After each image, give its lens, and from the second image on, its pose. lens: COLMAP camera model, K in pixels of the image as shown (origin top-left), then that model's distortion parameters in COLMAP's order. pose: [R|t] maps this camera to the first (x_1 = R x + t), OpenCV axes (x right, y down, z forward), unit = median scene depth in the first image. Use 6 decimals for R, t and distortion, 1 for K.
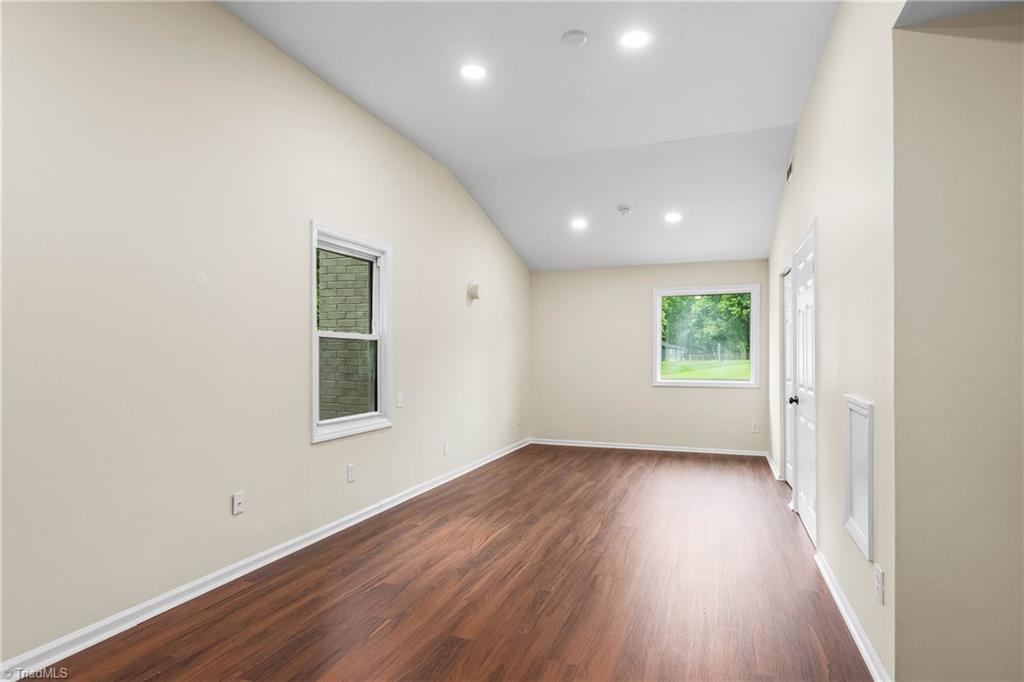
lens RADIAL K [[464.5, 0, 502.4], [0, 464.5, 345.1], [0, 0, 1]] dist [-0.000588, -0.000116]
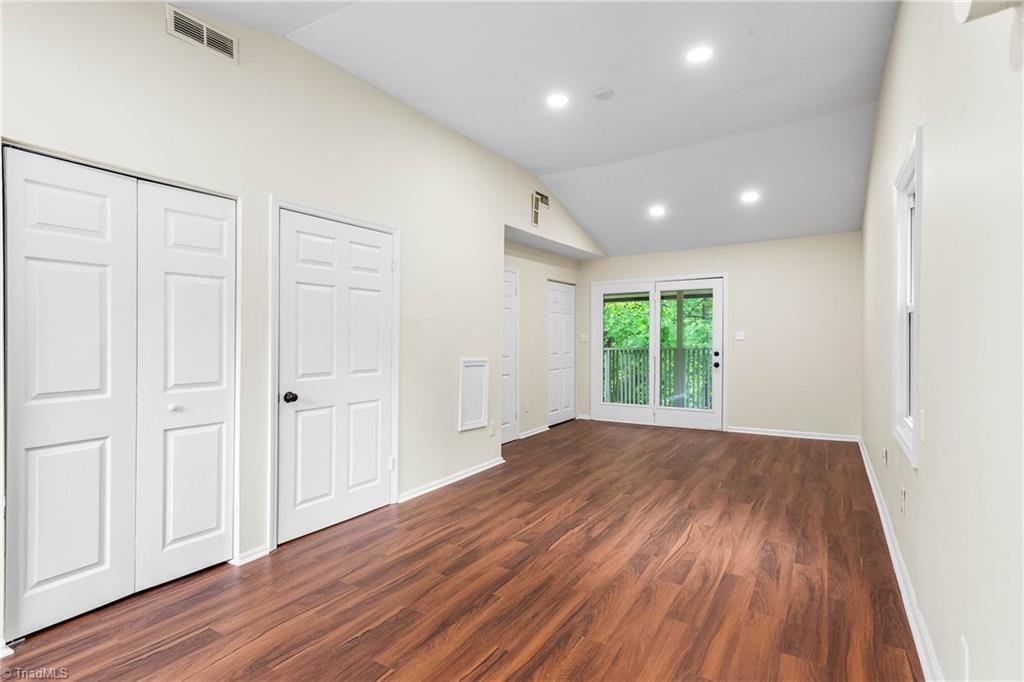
lens RADIAL K [[464.5, 0, 502.4], [0, 464.5, 345.1], [0, 0, 1]] dist [-0.000588, -0.000116]
pose [[-0.980794, 0.003368, 0.195019, 0.146476], [0.002352, 0.999982, -0.005440, 0.040650], [-0.195034, -0.004876, -0.980784, 1.955303]]
